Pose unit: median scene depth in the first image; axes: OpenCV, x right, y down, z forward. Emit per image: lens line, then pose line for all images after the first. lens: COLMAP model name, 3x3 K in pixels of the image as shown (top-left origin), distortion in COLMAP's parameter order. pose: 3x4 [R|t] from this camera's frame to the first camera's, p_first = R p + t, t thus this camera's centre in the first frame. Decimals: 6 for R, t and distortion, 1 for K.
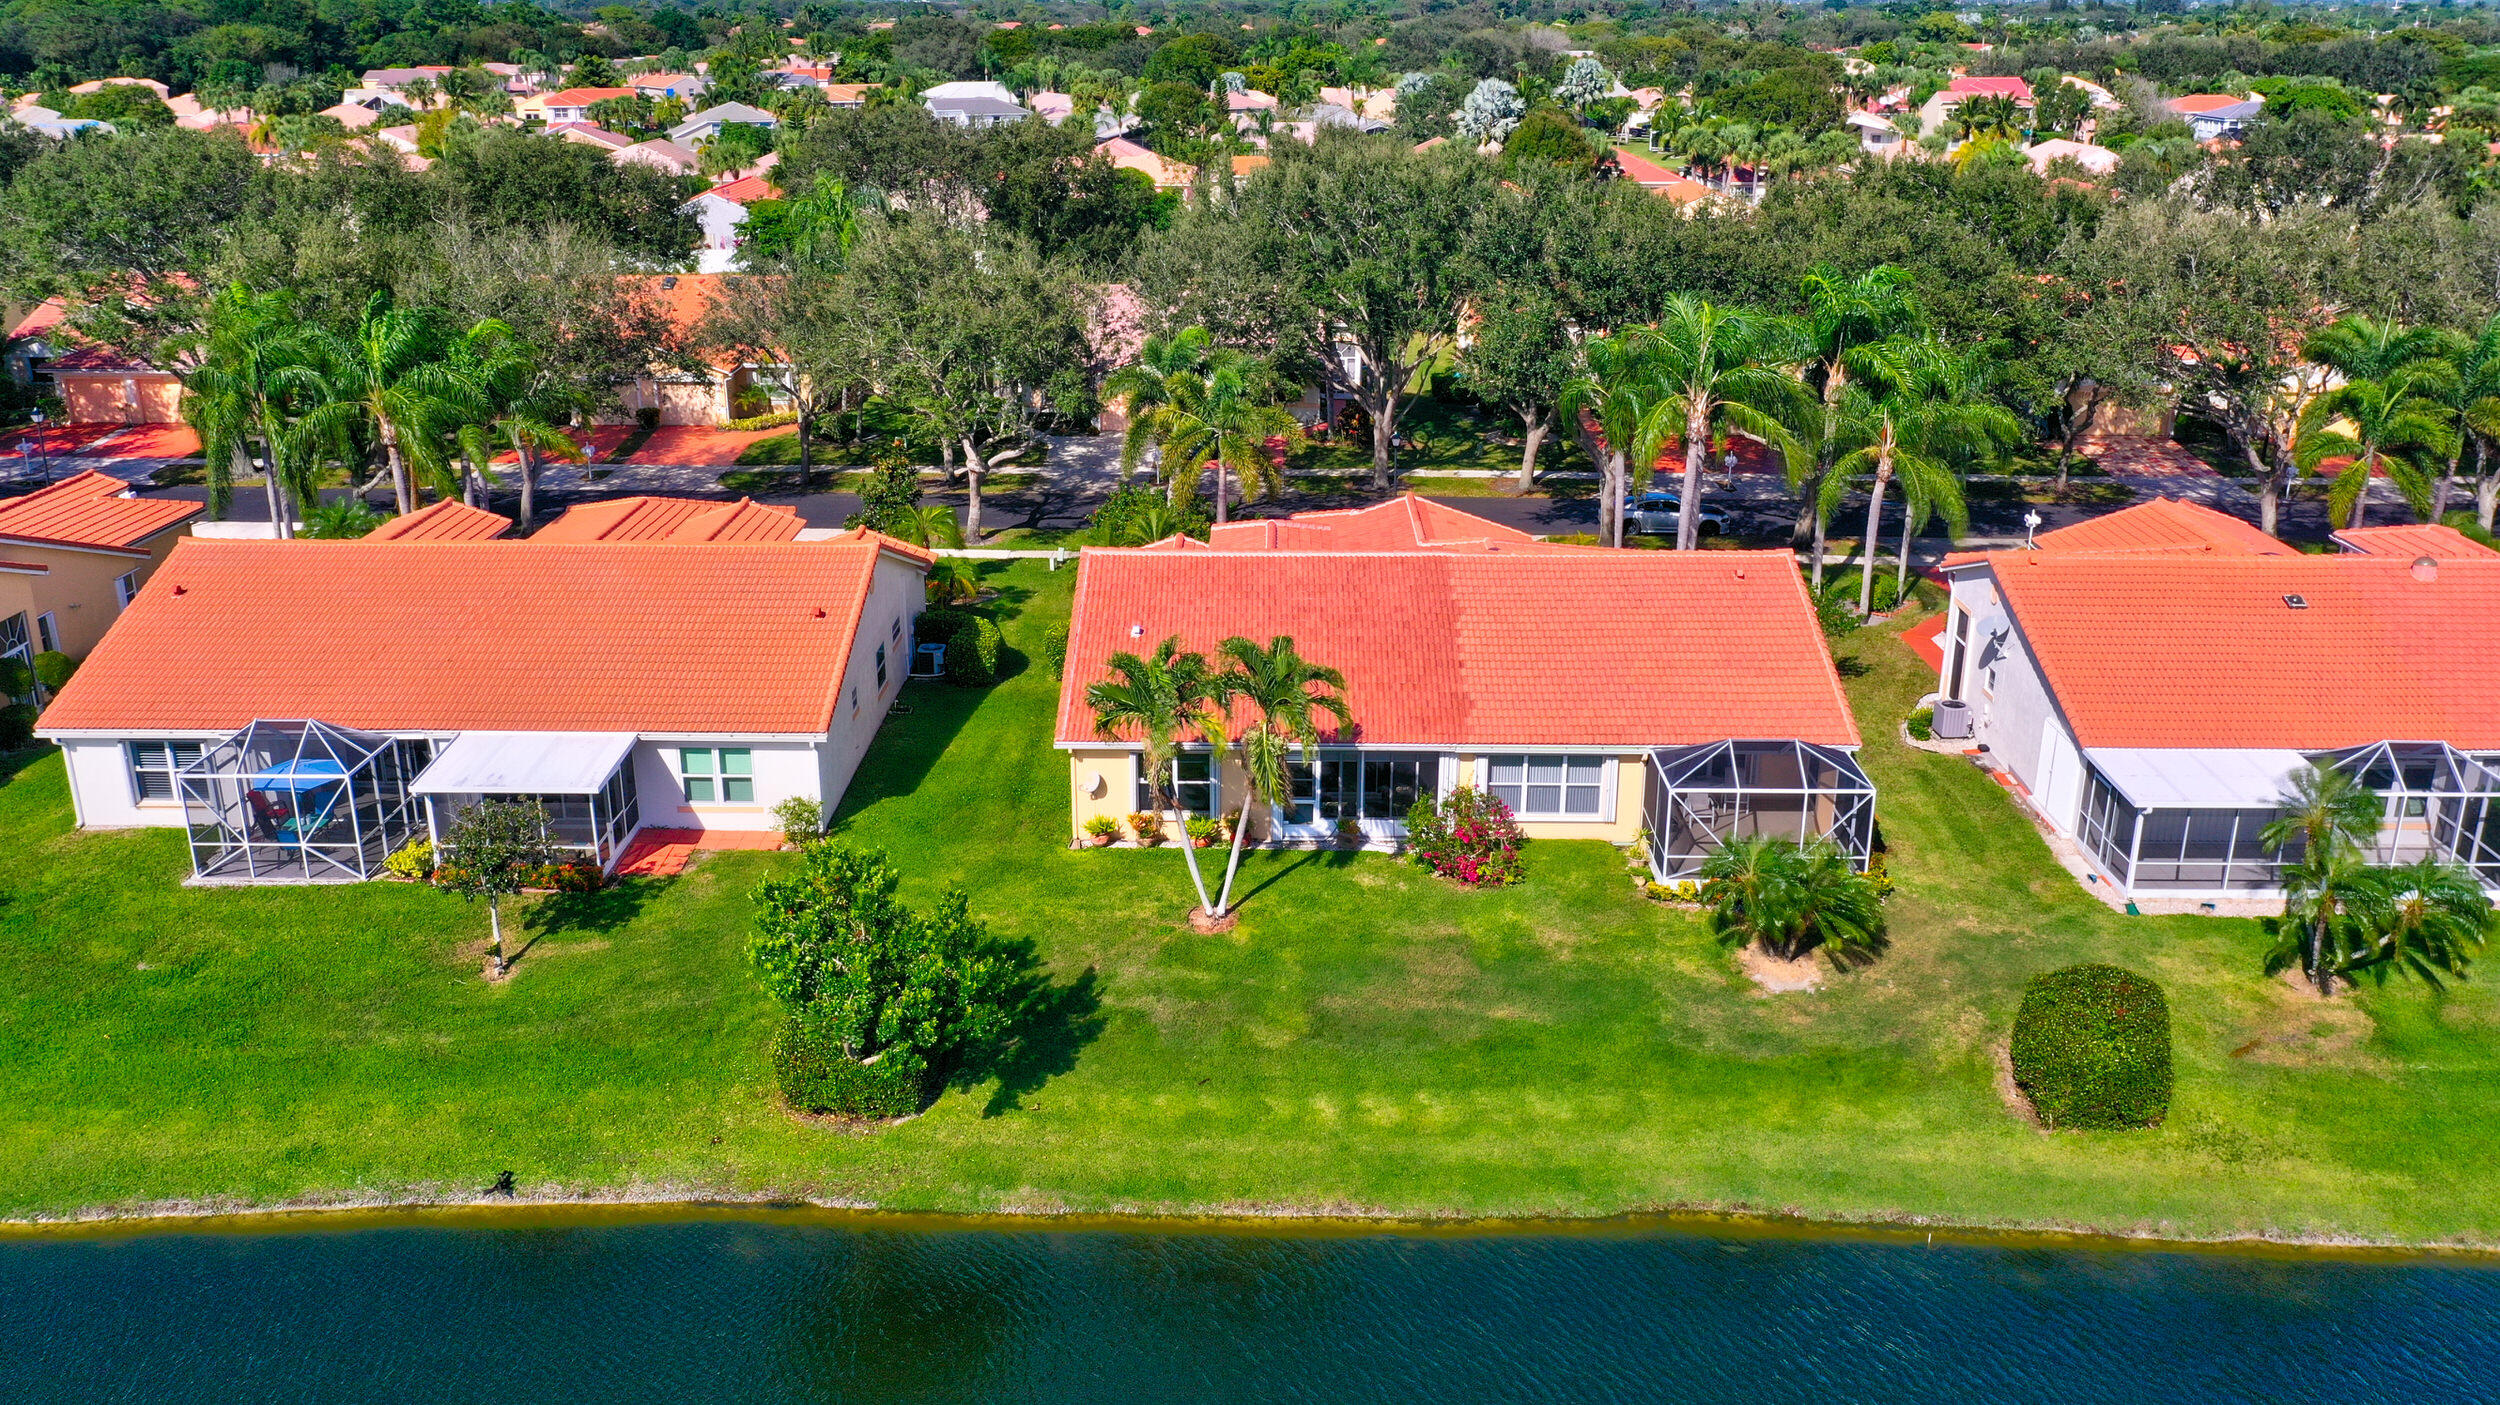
lens RADIAL K [[2129.1, 0, 1250.0], [0, 2129.1, 702.5], [0, 0, 1]] dist [-0.001915, -0.001430]
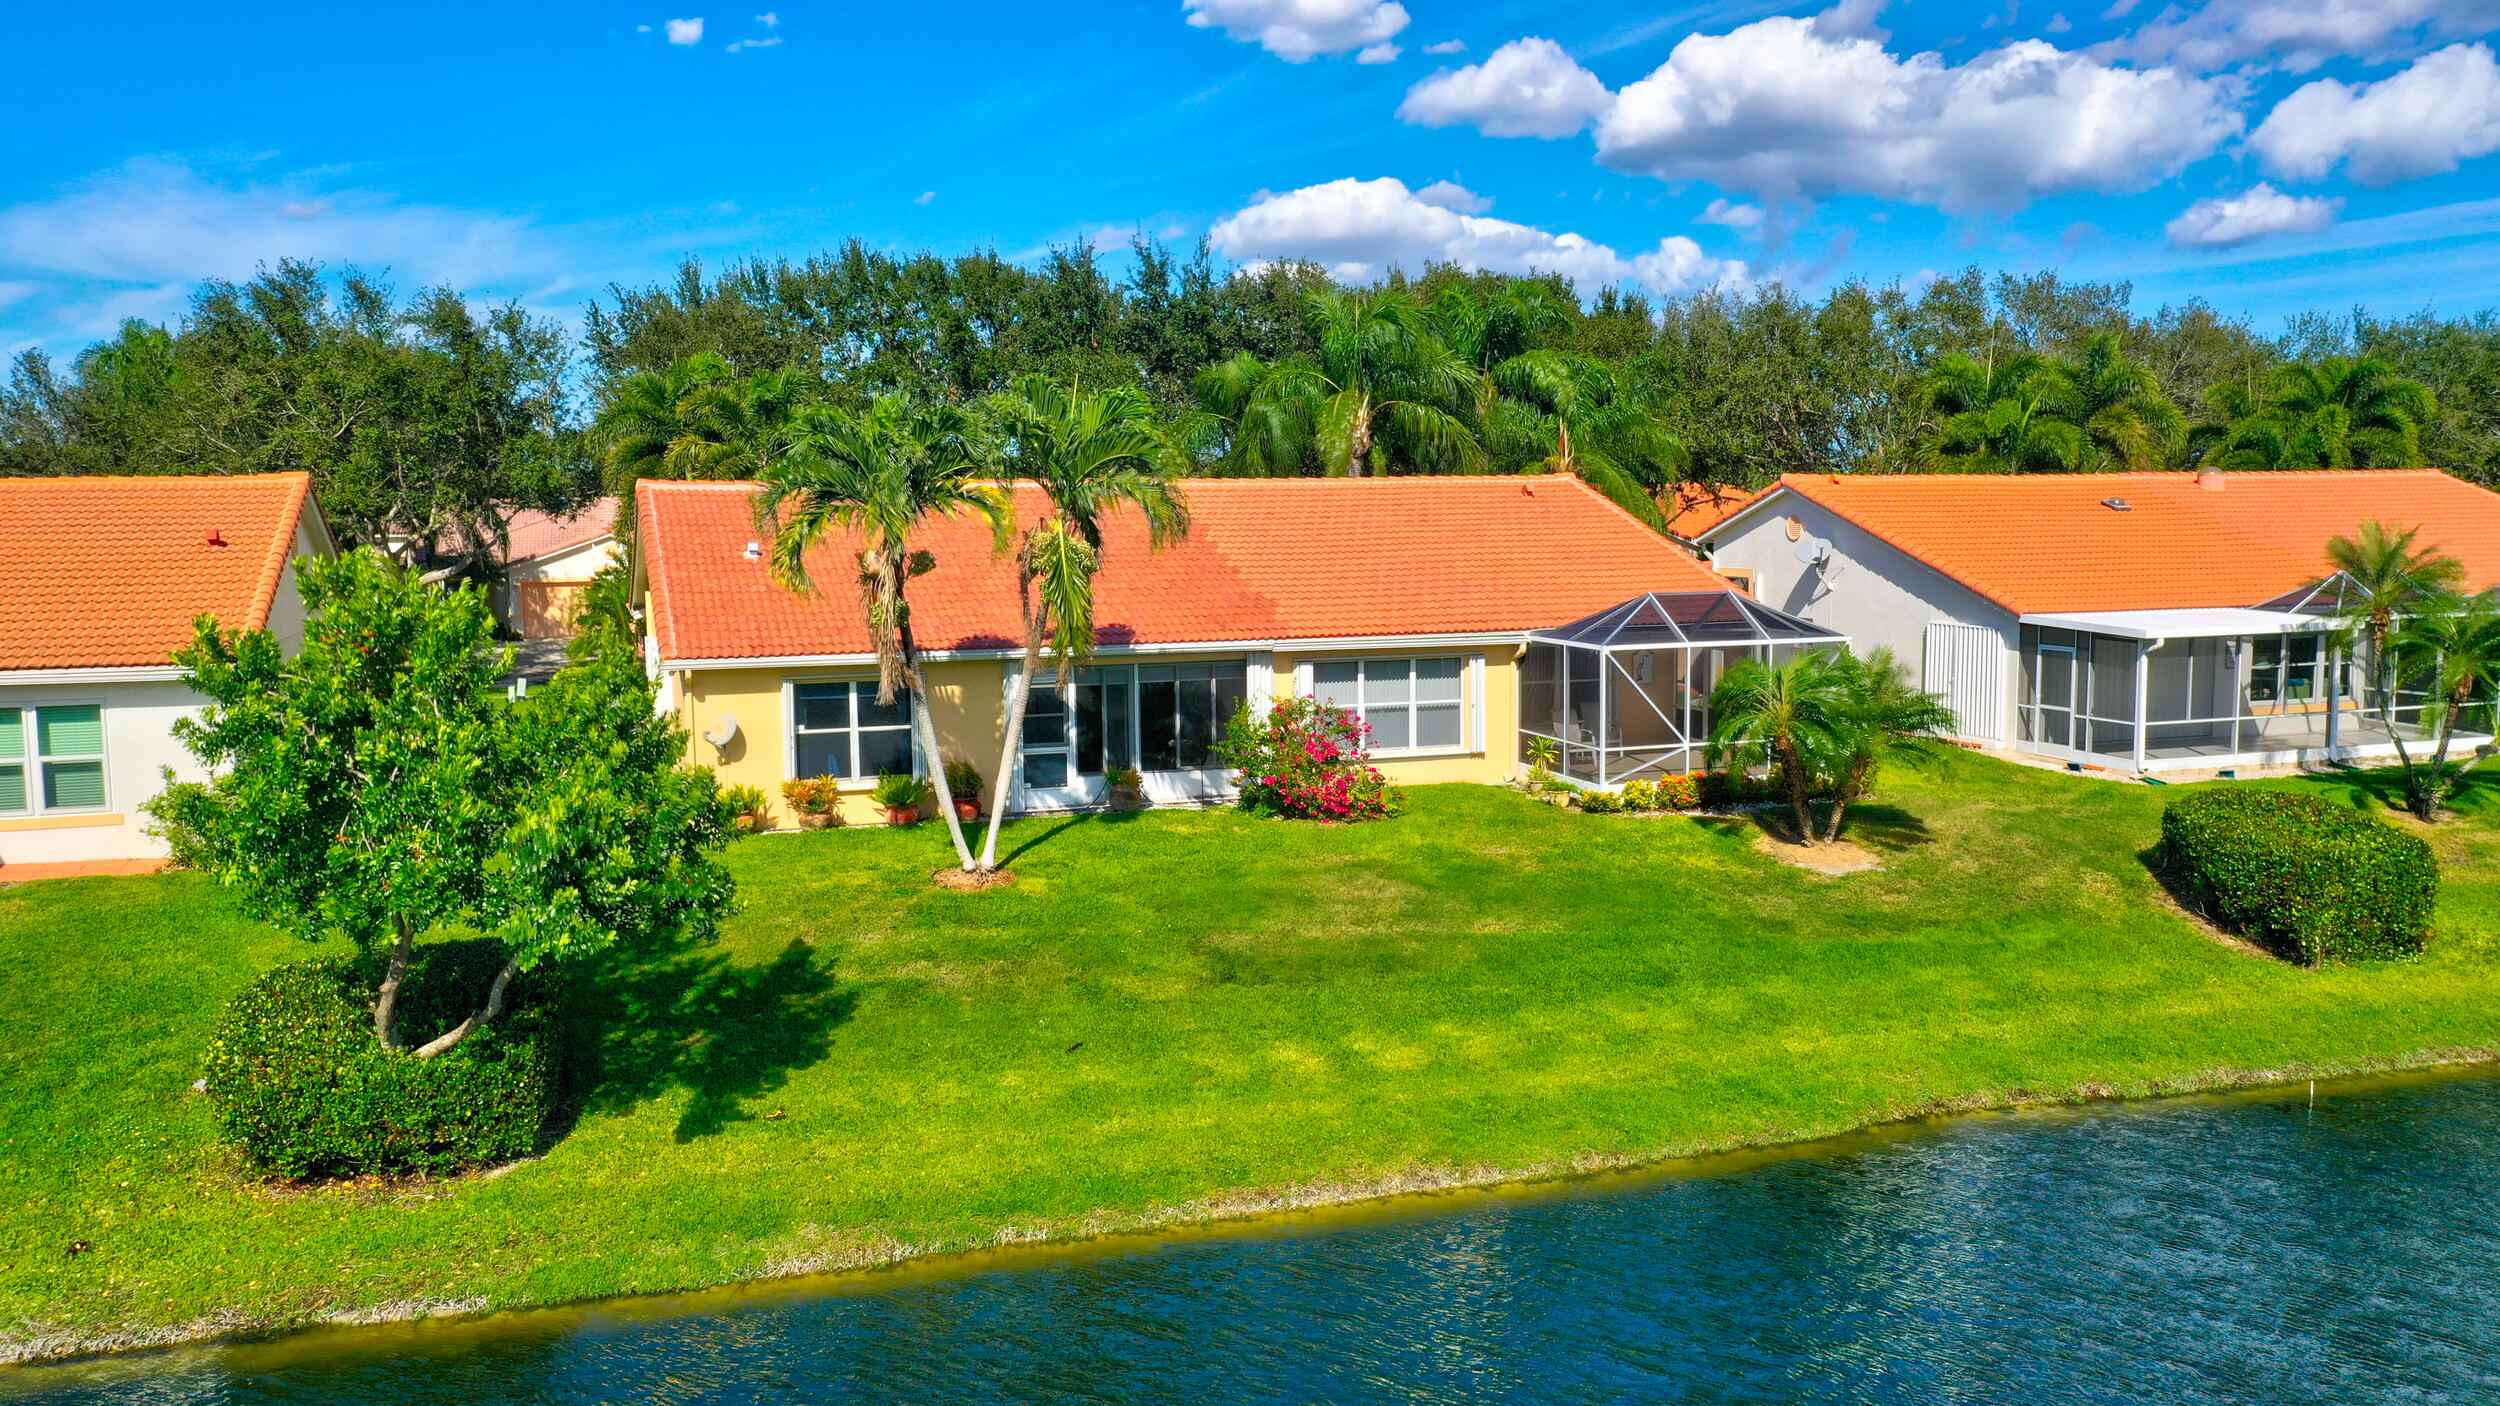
lens RADIAL K [[2014.1, 0, 1250.0], [0, 2014.1, 703.0], [0, 0, 1]] dist [0.000022, -0.004584]
pose [[0.939456, -0.043193, 0.339937, -0.142751], [0.126232, 0.965883, -0.226132, 0.201614], [-0.318572, 0.255352, 0.912857, 0.453969]]
